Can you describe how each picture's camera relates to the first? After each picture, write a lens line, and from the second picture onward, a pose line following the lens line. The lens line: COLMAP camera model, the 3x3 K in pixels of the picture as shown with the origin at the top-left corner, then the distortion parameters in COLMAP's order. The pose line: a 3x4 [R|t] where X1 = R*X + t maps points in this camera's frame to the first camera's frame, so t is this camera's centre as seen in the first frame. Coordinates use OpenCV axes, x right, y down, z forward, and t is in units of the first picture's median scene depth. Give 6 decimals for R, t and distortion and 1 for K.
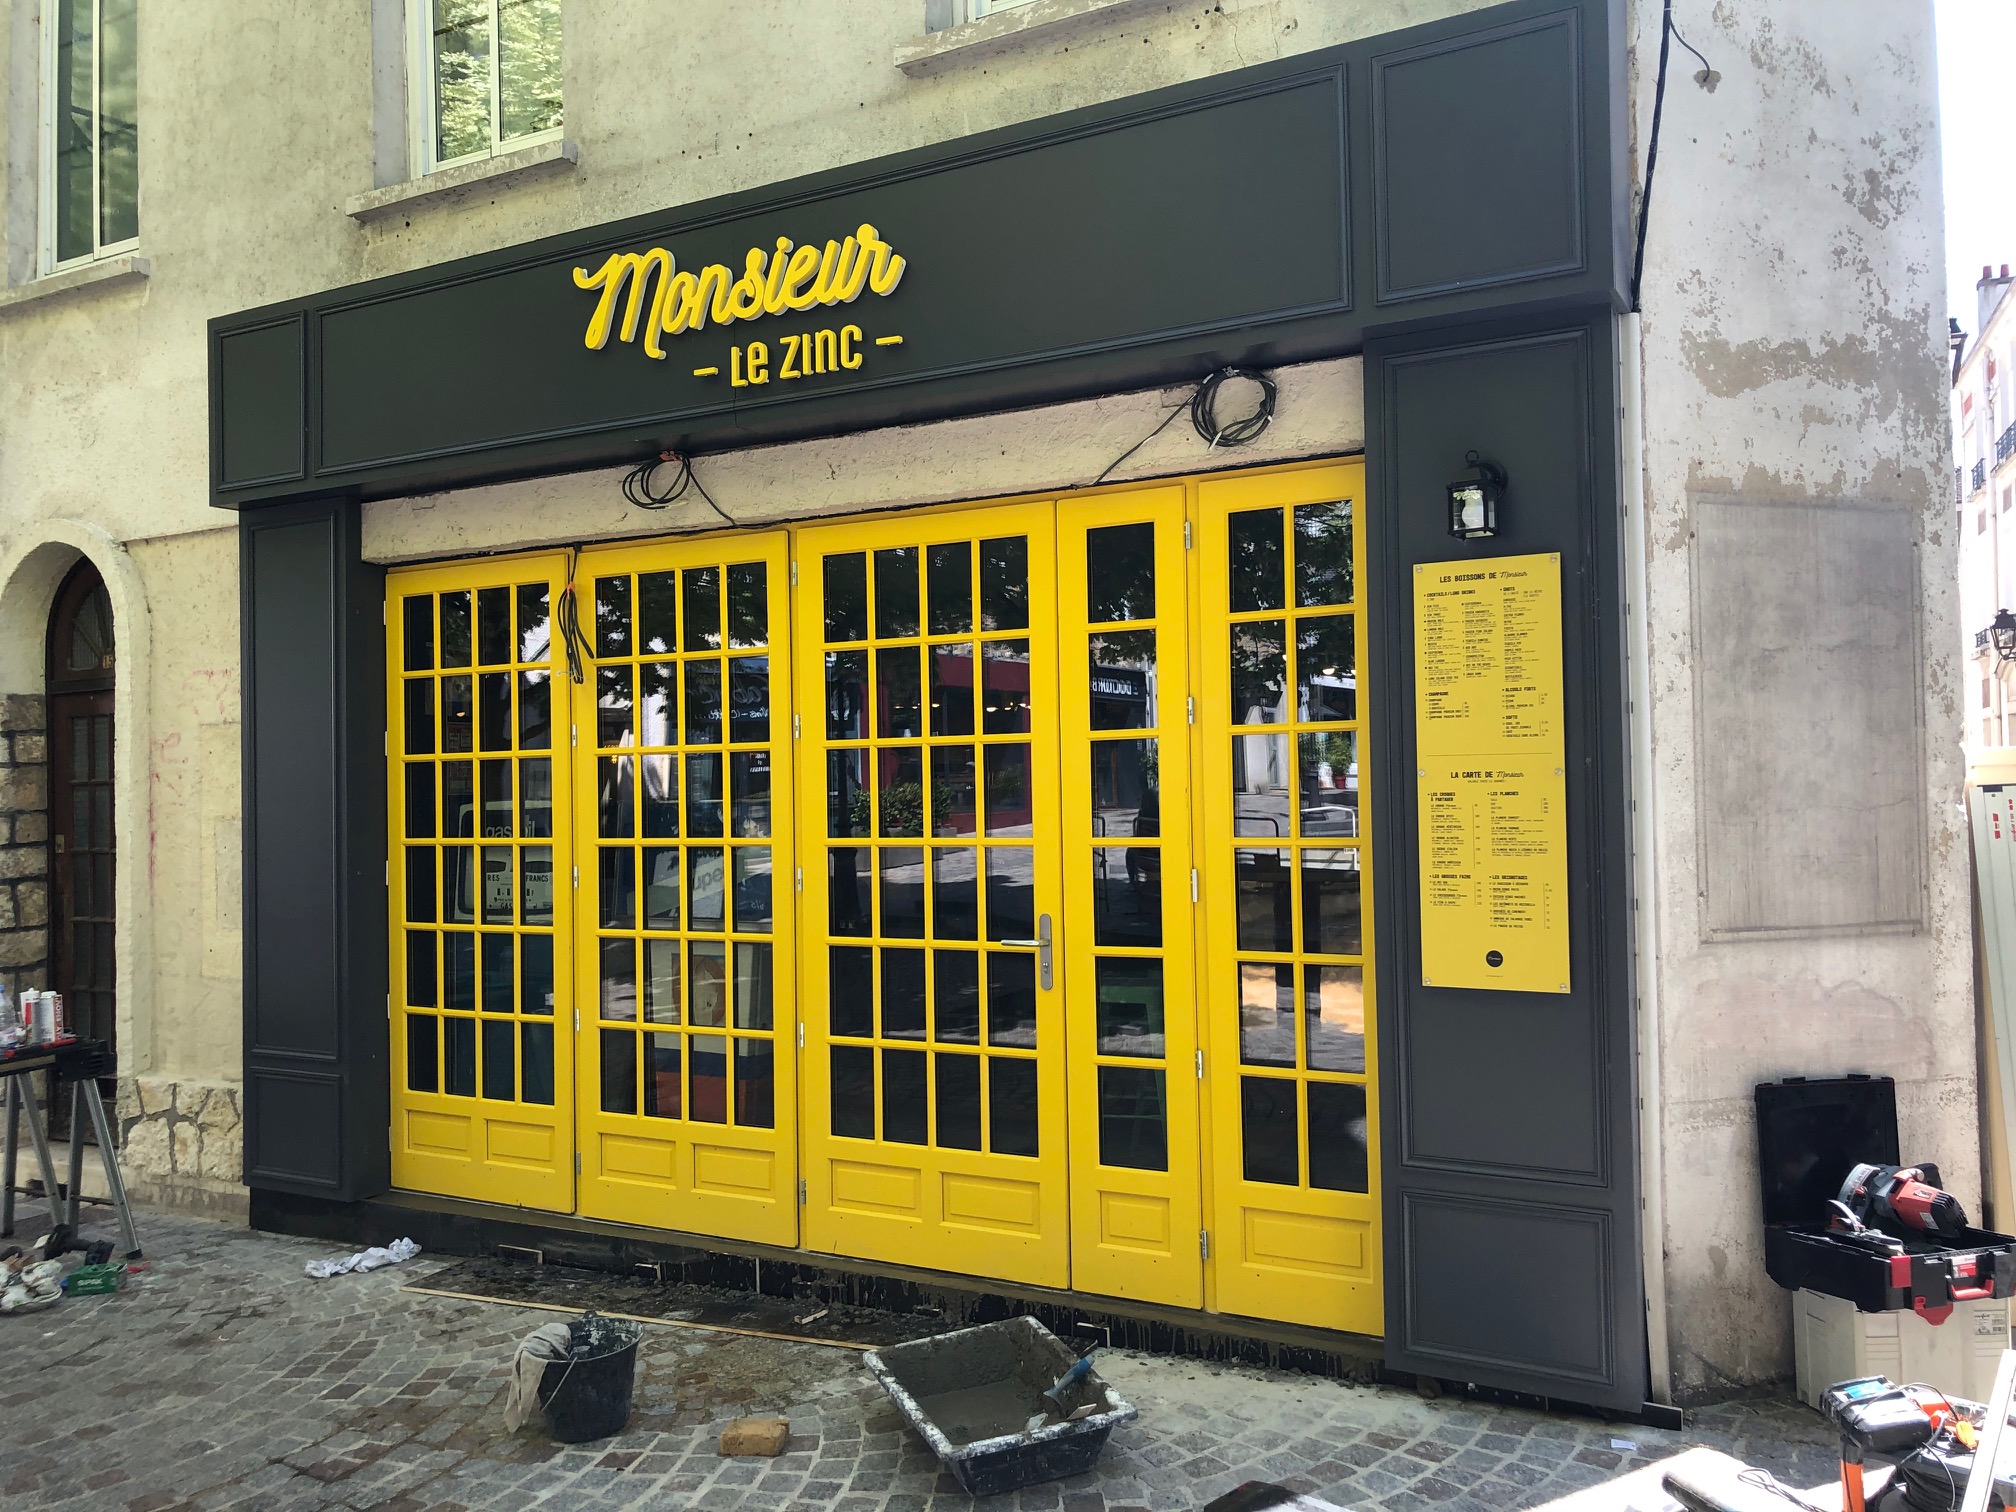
lens RADIAL K [[1641.4, 0, 1011.5], [0, 1641.4, 744.8], [0, 0, 1]] dist [0.023974, -0.003328]
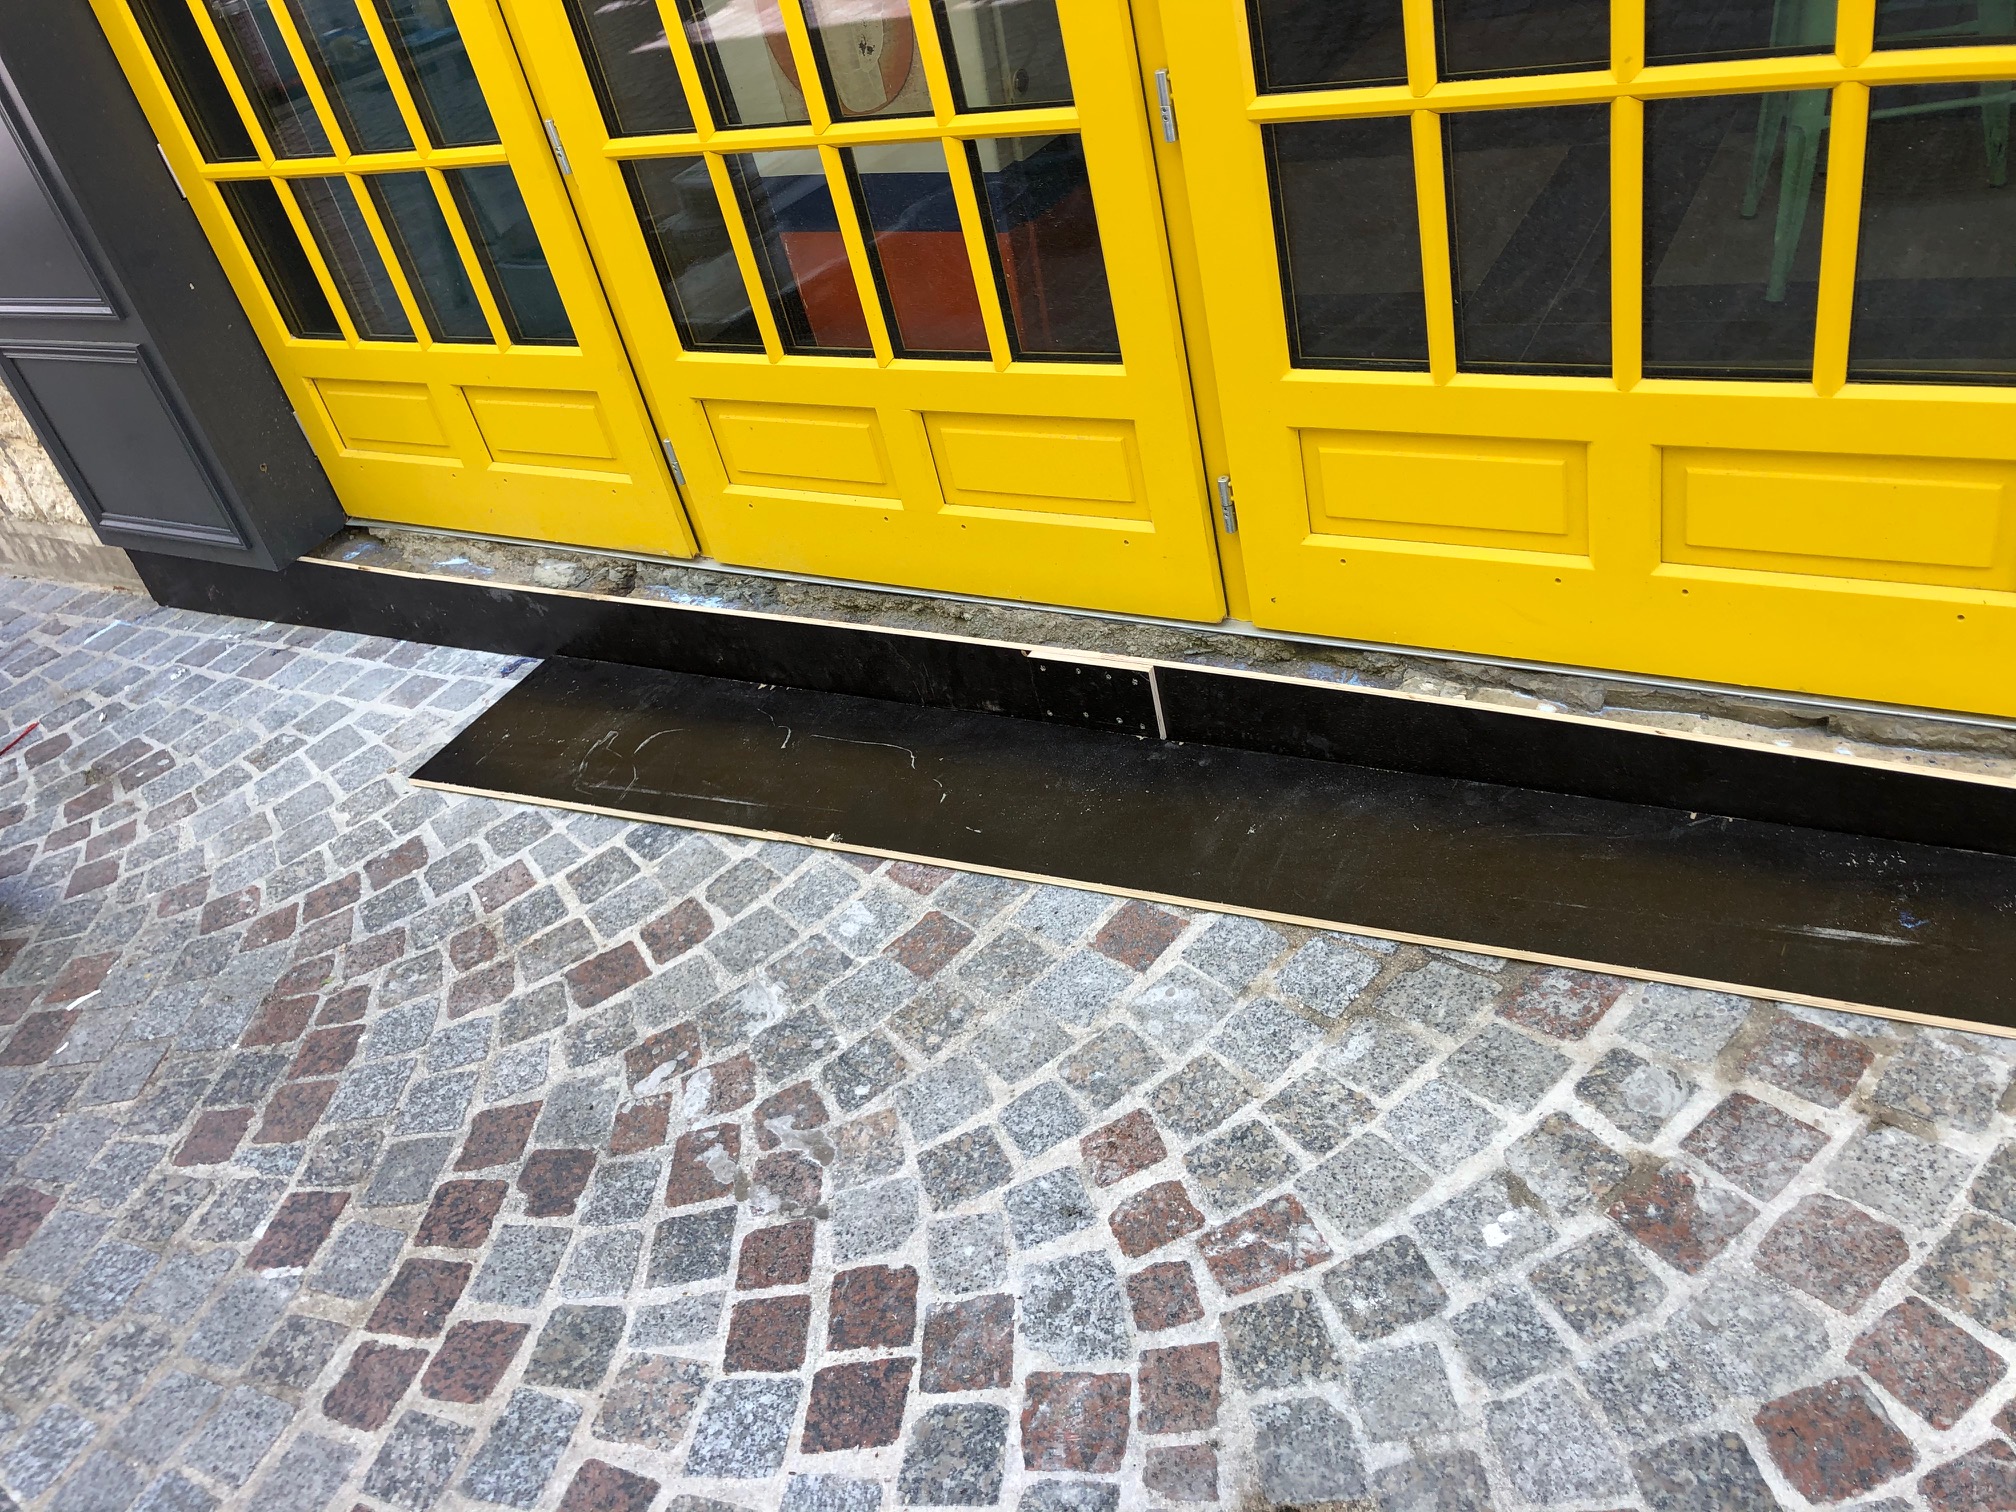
lens RADIAL K [[1659.3, 0, 973.5], [0, 1659.3, 759.2], [0, 0, 1]] dist [0.004855, 0.003190]
pose [[0.978254, -0.140849, -0.152253, -0.148809], [0.204019, 0.785667, 0.584040, 0.081832], [0.037359, -0.602402, 0.797318, 0.713487]]
